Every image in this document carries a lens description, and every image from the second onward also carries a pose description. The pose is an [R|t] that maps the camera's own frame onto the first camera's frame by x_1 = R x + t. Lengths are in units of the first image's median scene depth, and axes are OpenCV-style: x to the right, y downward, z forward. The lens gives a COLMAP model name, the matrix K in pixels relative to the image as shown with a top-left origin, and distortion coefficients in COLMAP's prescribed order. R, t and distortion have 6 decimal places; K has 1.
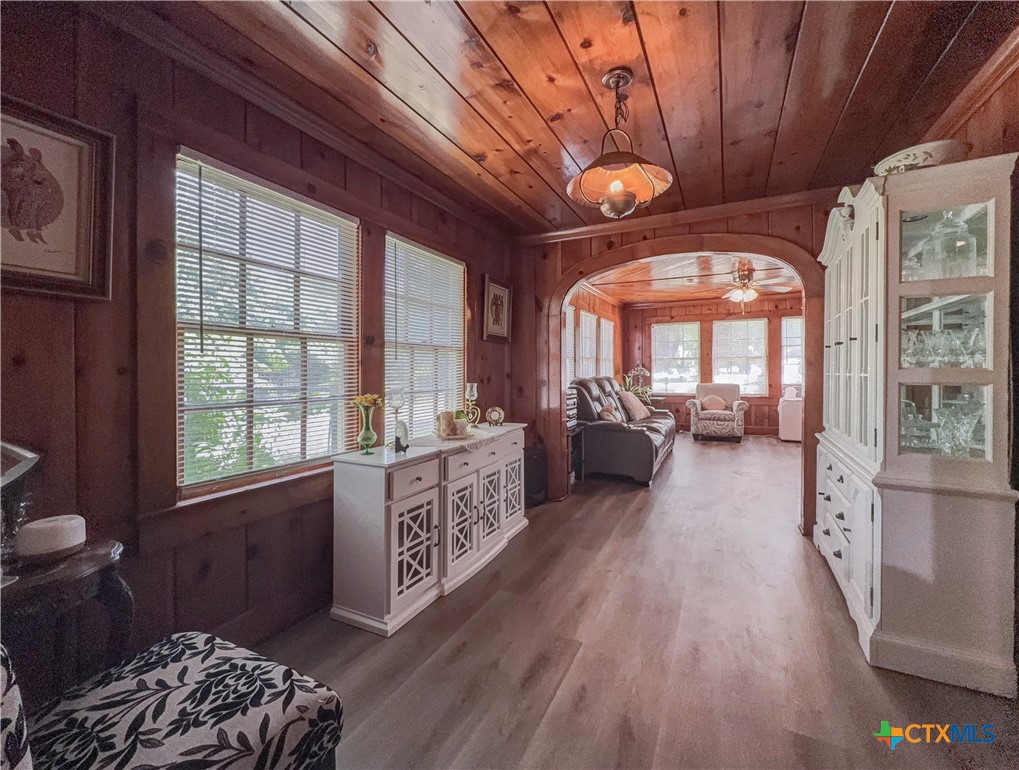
lens RADIAL K [[423.0, 0, 516.4], [0, 423.0, 369.9], [0, 0, 1]] dist [0.002142, 0.000039]
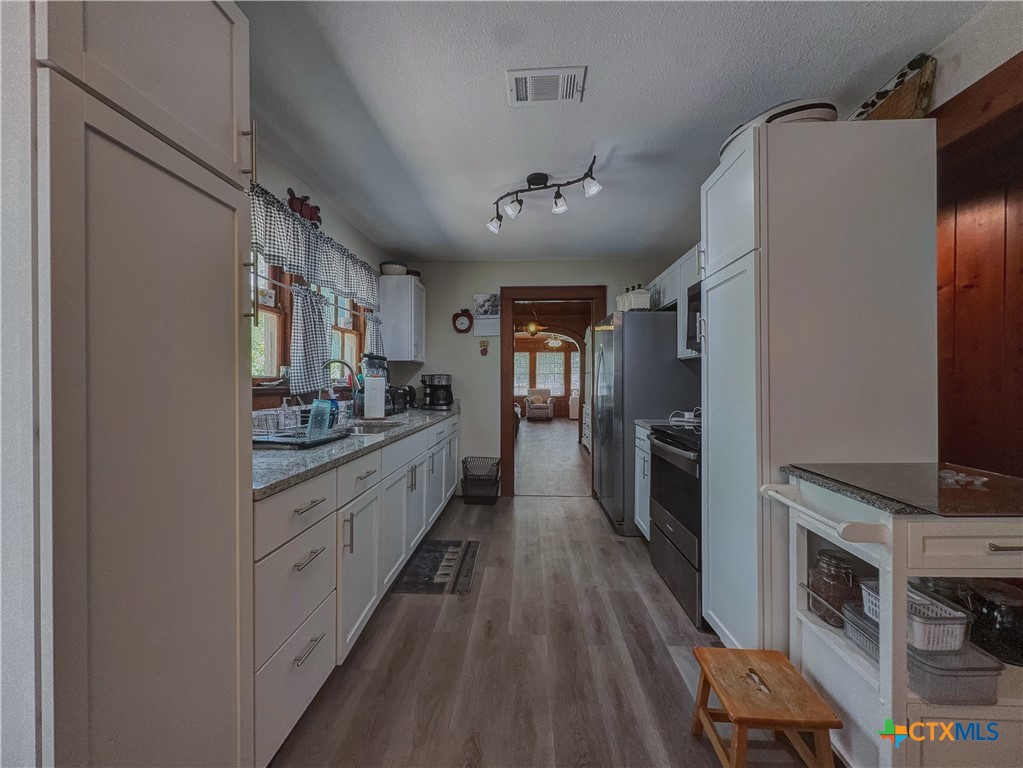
lens RADIAL K [[416.6, 0, 511.4], [0, 416.6, 380.1], [0, 0, 1]] dist [0.000587, 0.001575]
pose [[0.910791, 0.005805, 0.412828, -0.348007], [-0.006510, 0.999979, 0.000302, -0.003596], [-0.412817, -0.002962, 0.910809, -0.531762]]
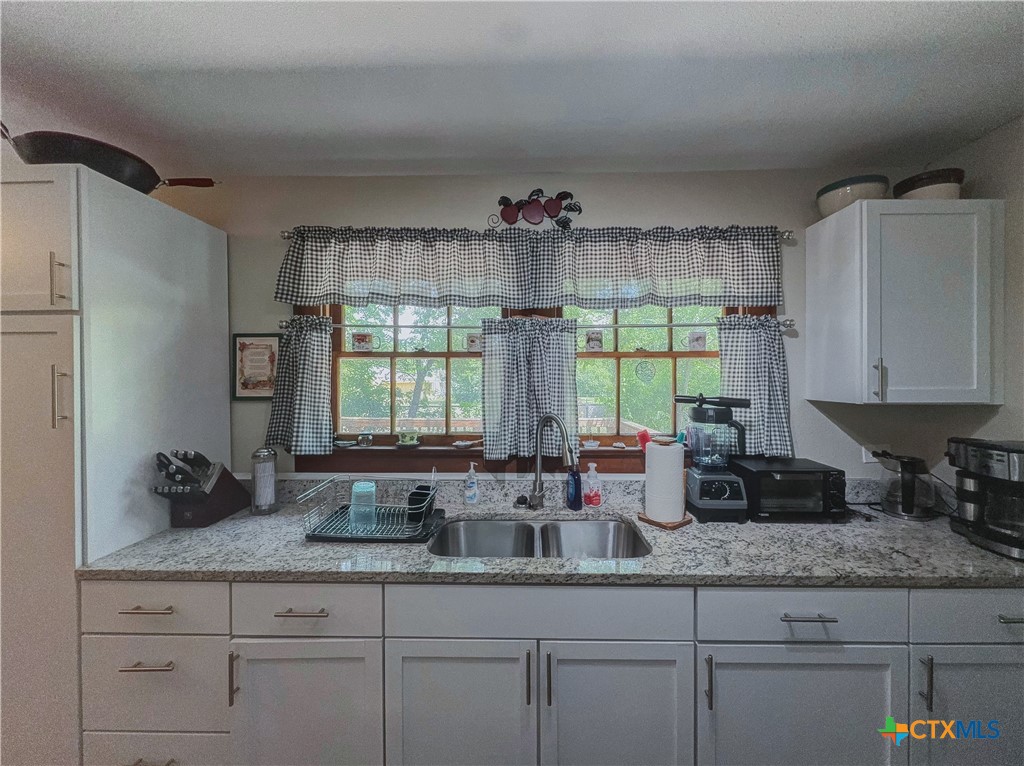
lens RADIAL K [[412.1, 0, 516.8], [0, 412.1, 378.9], [0, 0, 1]] dist [0.006460, -0.000823]
pose [[0.440336, 0.012248, -0.897750, -0.117261], [0.003987, 0.999870, 0.015596, -0.047725], [0.897824, -0.010447, 0.440230, -0.243097]]
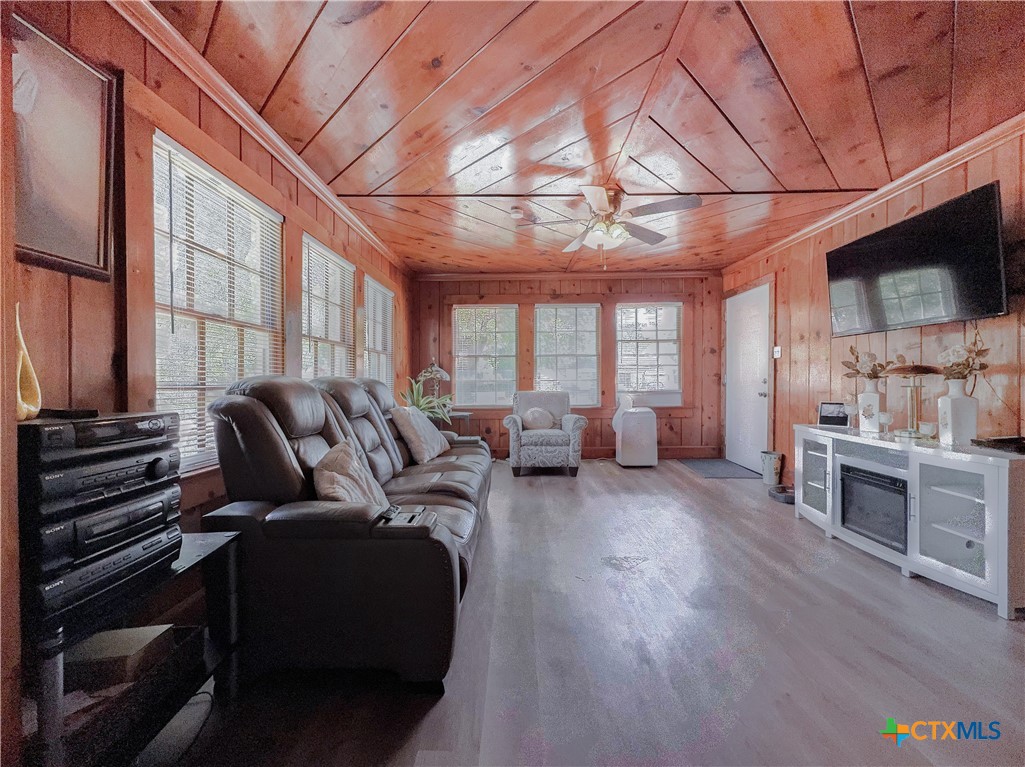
lens RADIAL K [[412.5, 0, 514.8], [0, 412.5, 383.0], [0, 0, 1]] dist [0.006460, -0.000823]
pose [[0.897856, -0.002549, 0.440282, 0.134346], [-0.000524, 0.999976, 0.006859, 0.015053], [-0.440289, -0.006389, 0.897834, 0.412451]]
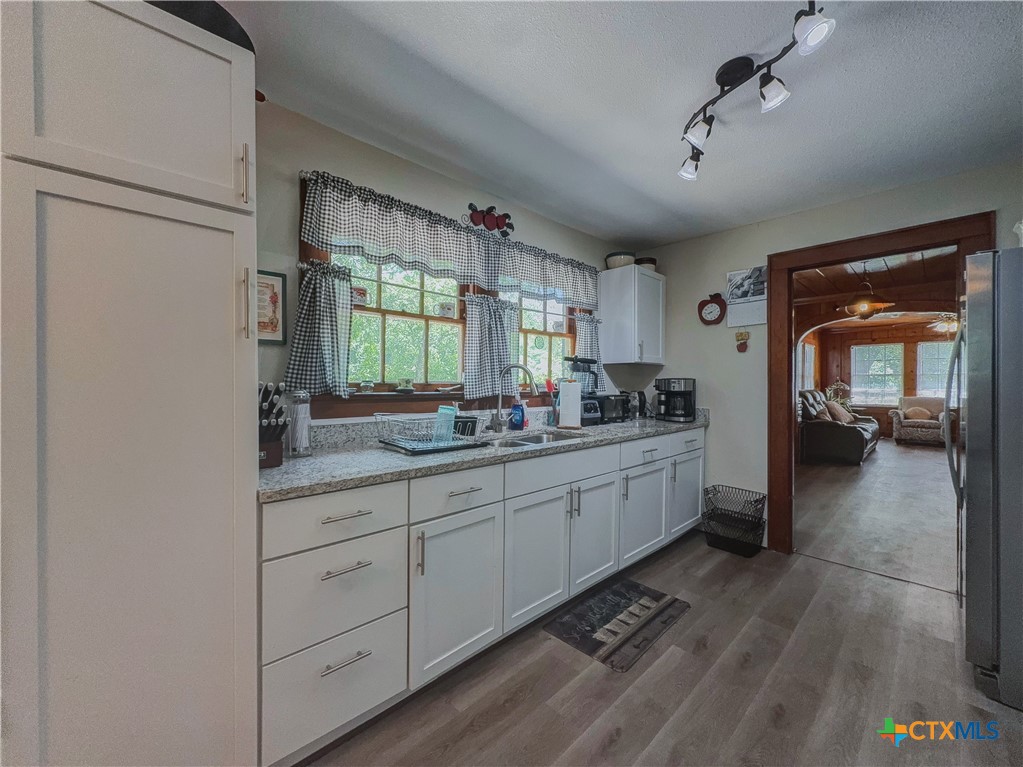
lens RADIAL K [[411.7, 0, 509.2], [0, 411.7, 381.7], [0, 0, 1]] dist [0.006460, -0.000823]
pose [[0.941246, 0.007224, -0.337646, -0.215133], [-0.006334, 0.999973, 0.003737, -0.007444], [0.337664, -0.001379, 0.941266, -0.466365]]
